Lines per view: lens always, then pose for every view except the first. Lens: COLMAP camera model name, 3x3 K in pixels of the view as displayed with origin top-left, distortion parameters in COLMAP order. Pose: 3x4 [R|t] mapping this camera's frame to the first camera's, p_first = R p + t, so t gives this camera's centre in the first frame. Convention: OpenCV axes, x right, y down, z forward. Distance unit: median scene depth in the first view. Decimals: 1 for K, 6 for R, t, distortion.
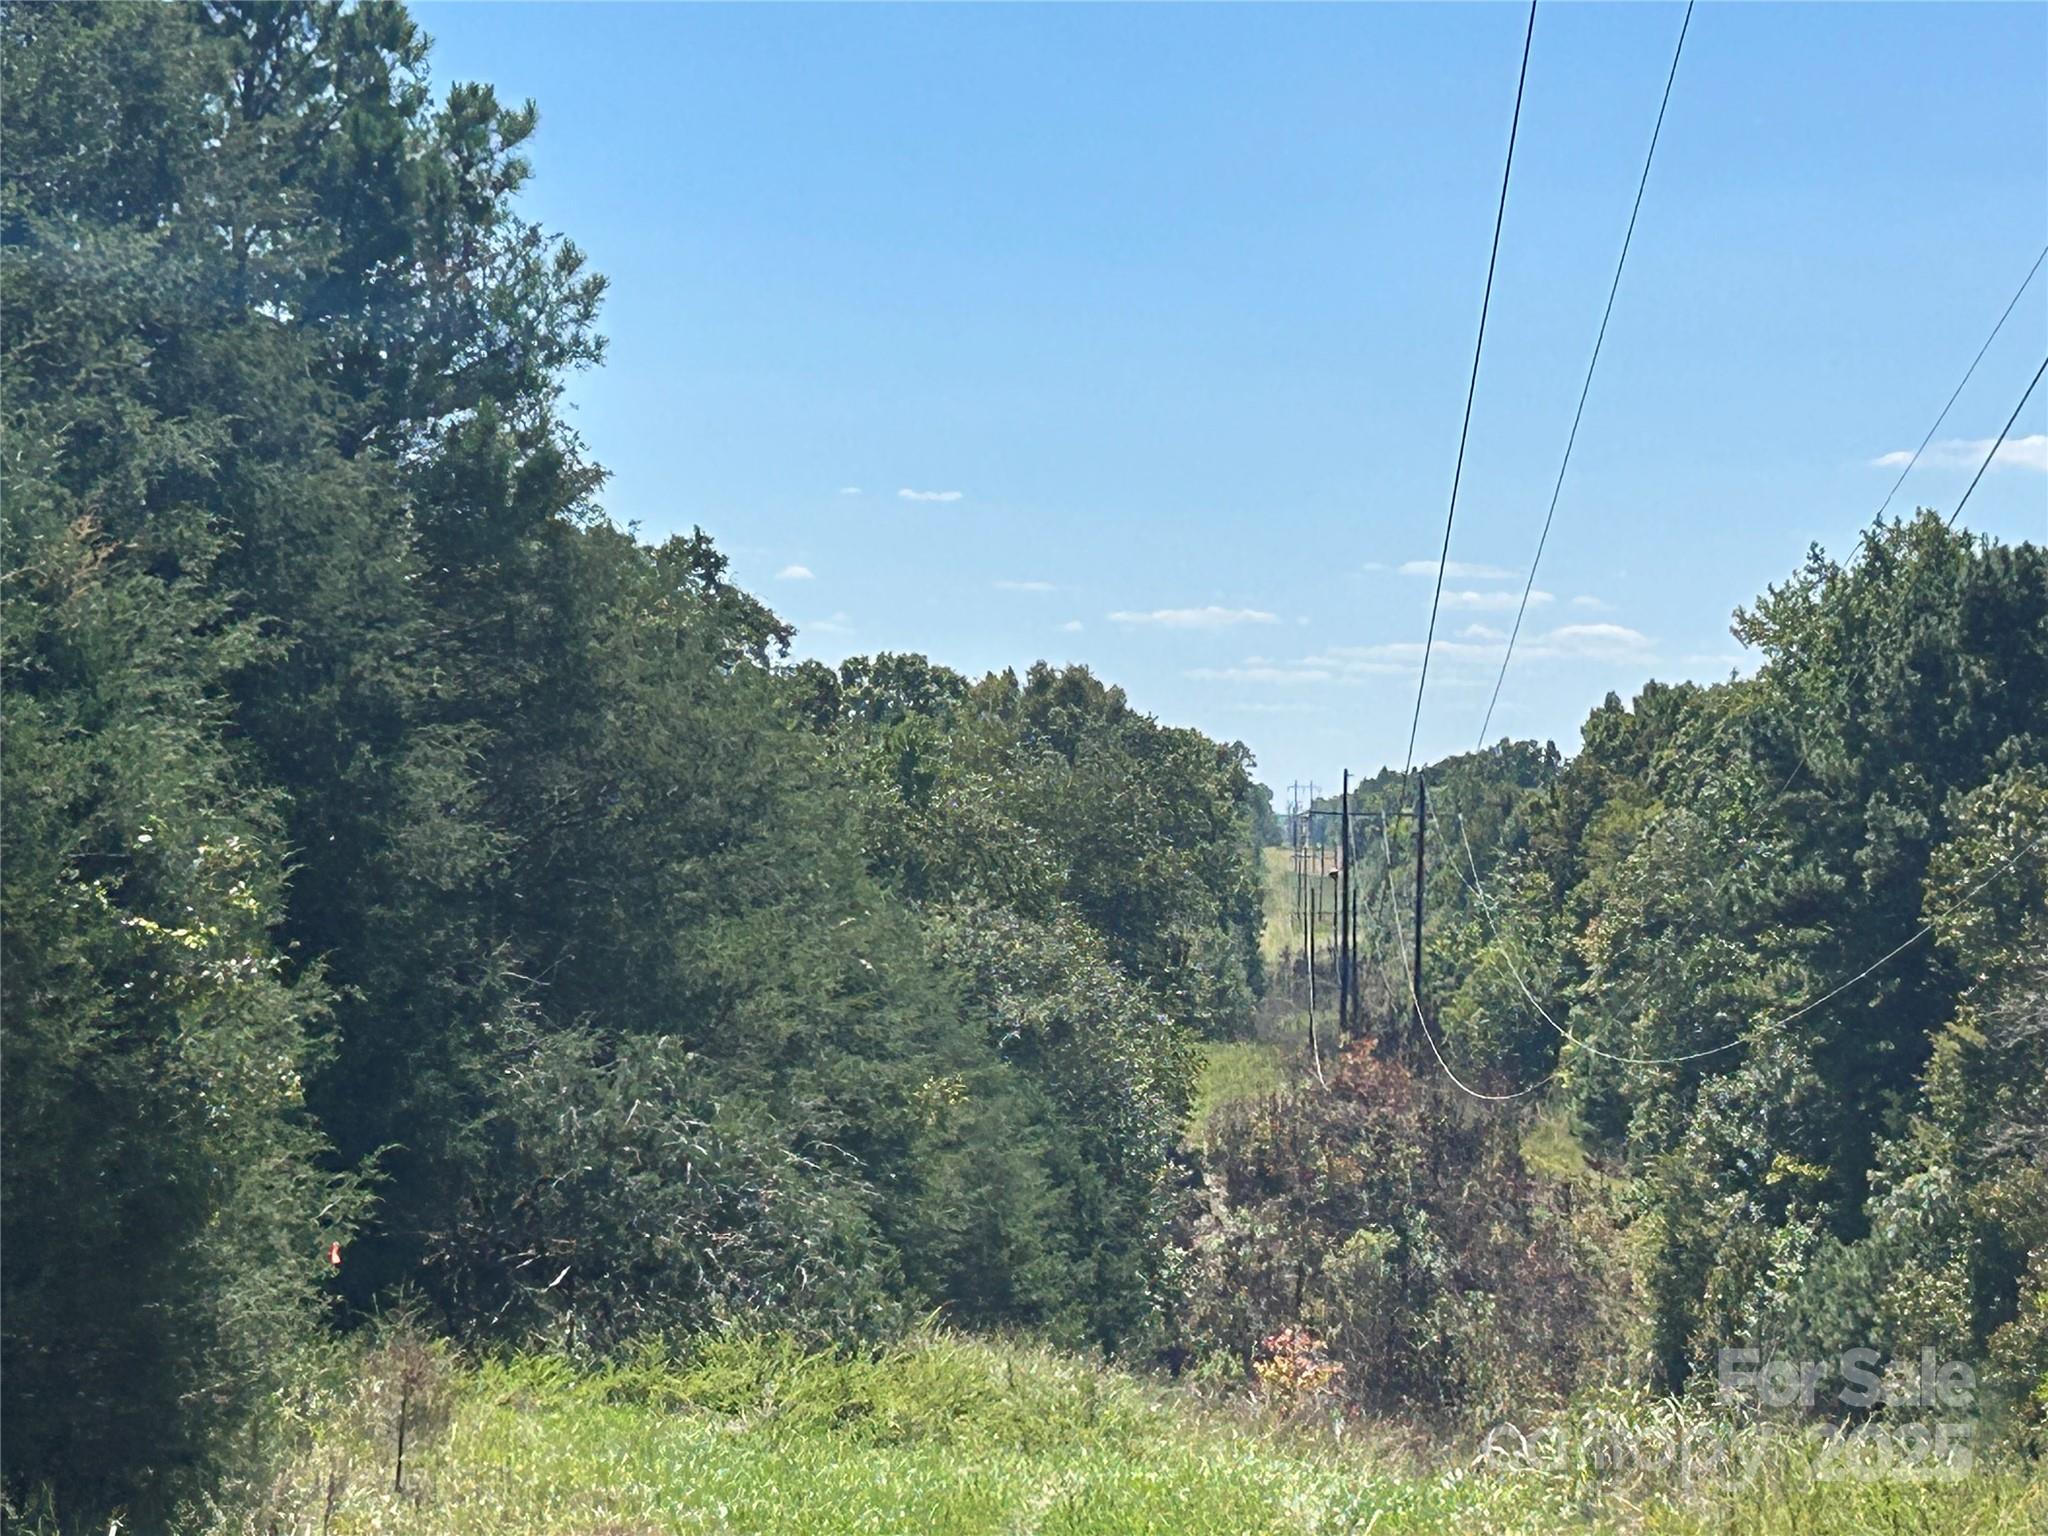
lens RADIAL K [[5885.9, 0, 1024.0], [0, 5885.9, 768.0], [0, 0, 1]] dist [-0.017542, 0.129345]
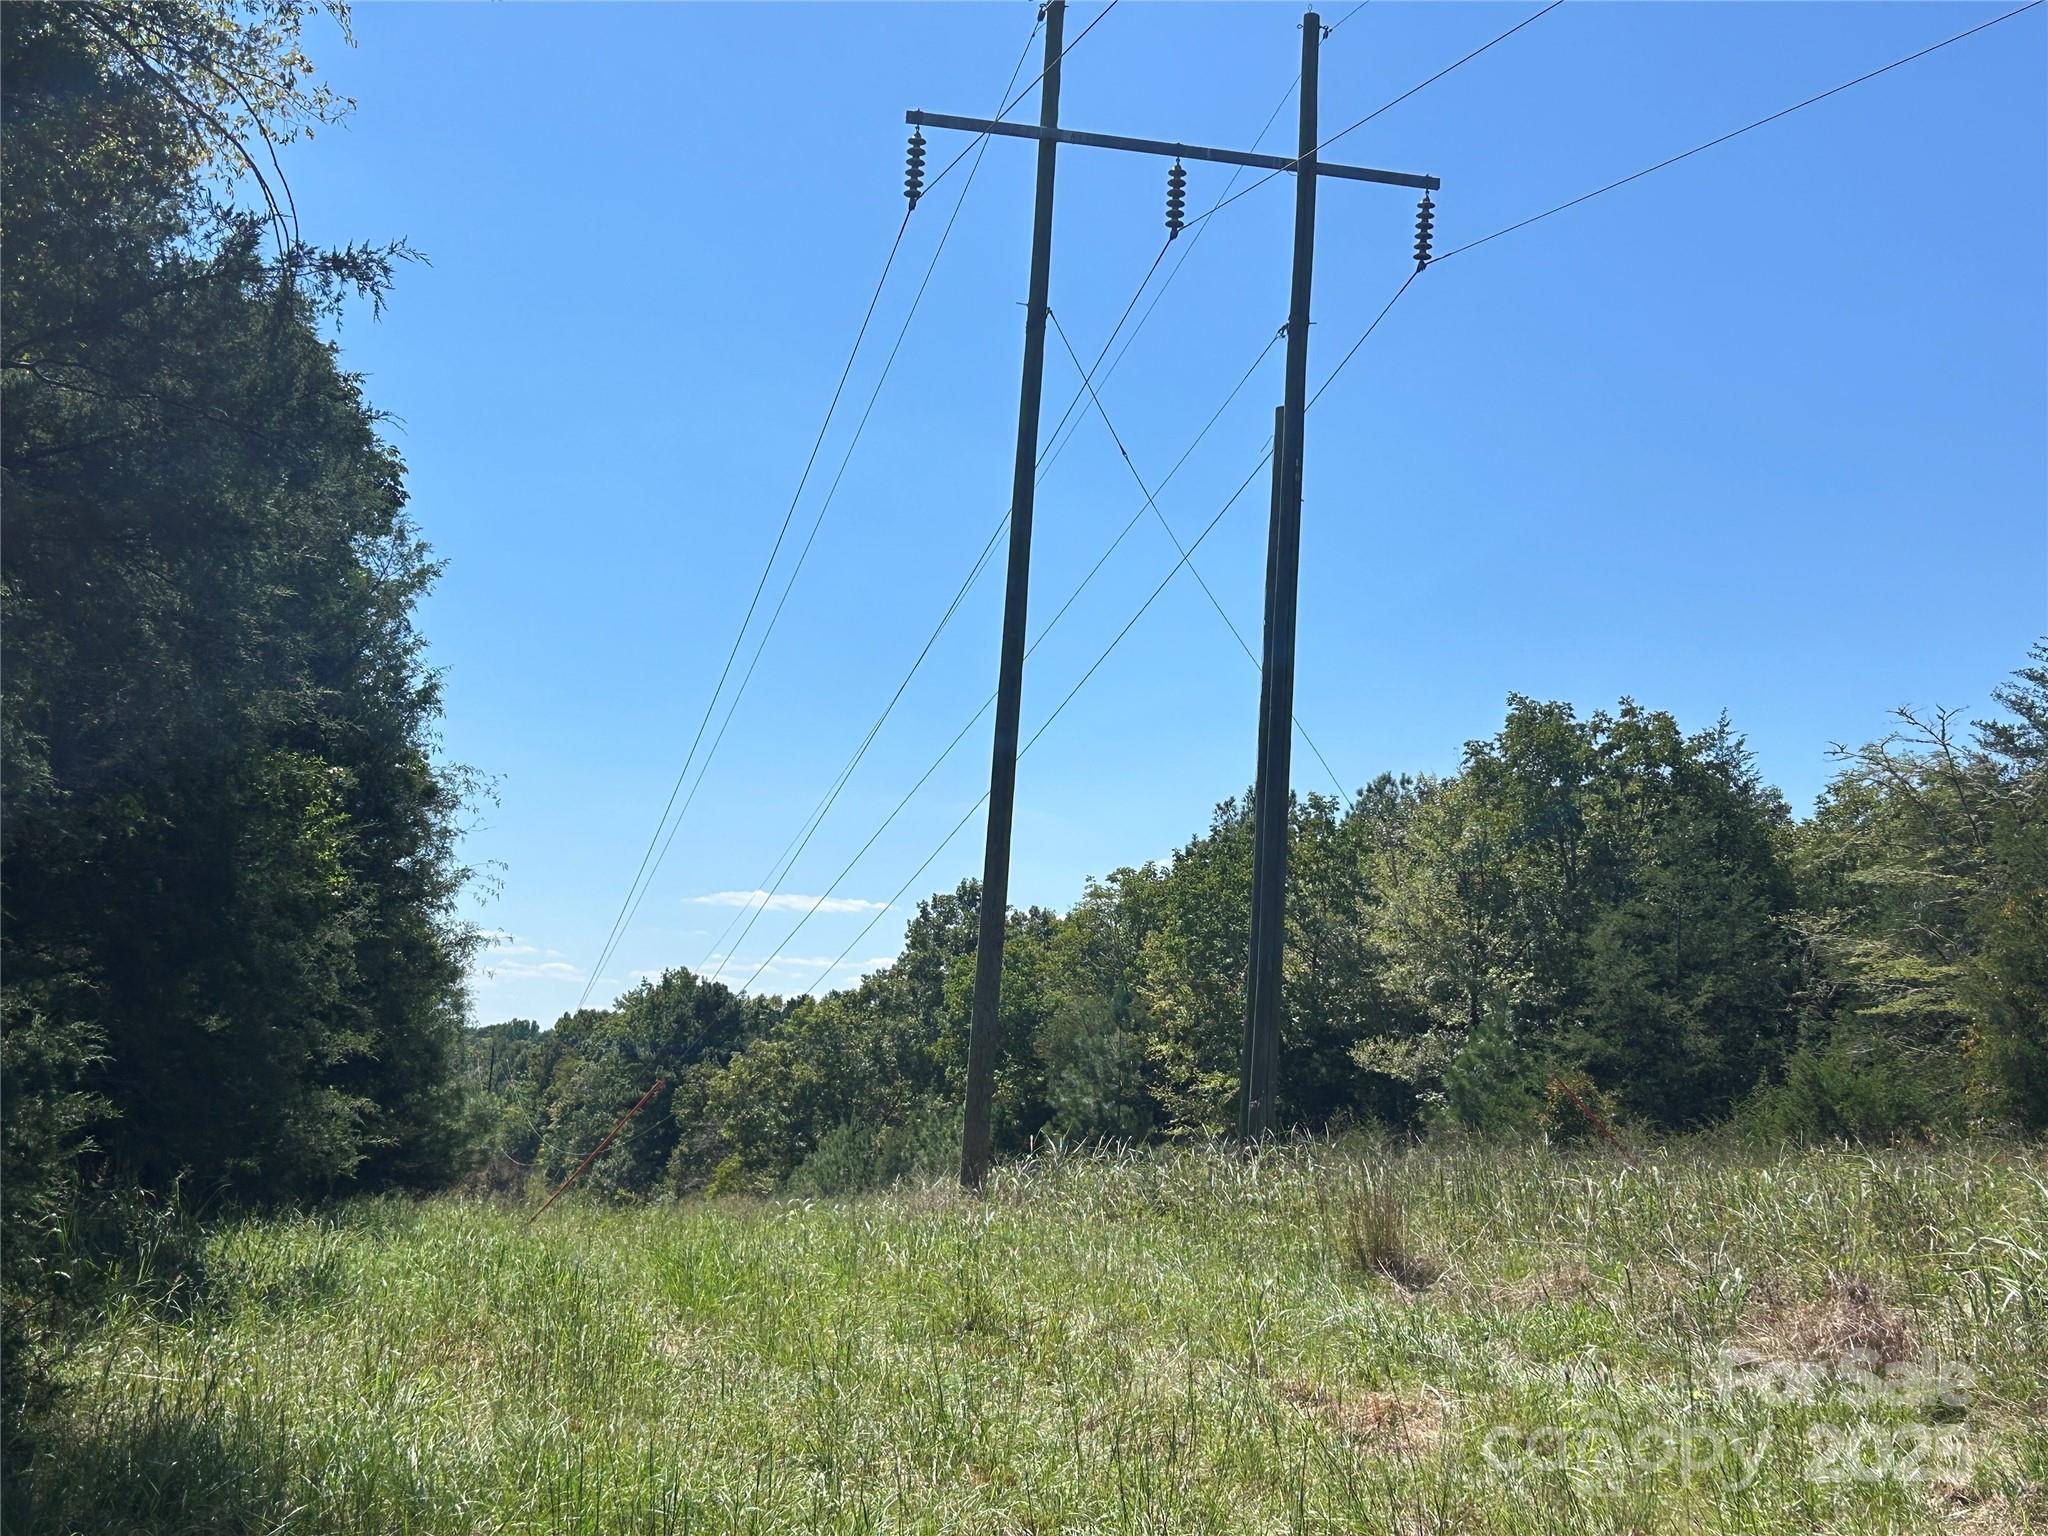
lens RADIAL K [[2504.7, 0, 1024.0], [0, 2504.7, 768.0], [0, 0, 1]] dist [0.002689, -0.001249]
pose [[0.959288, 0.073507, 0.272698, -0.050483], [-0.044304, 0.992748, -0.111748, -0.017091], [-0.278934, 0.095117, 0.955588, -0.396627]]
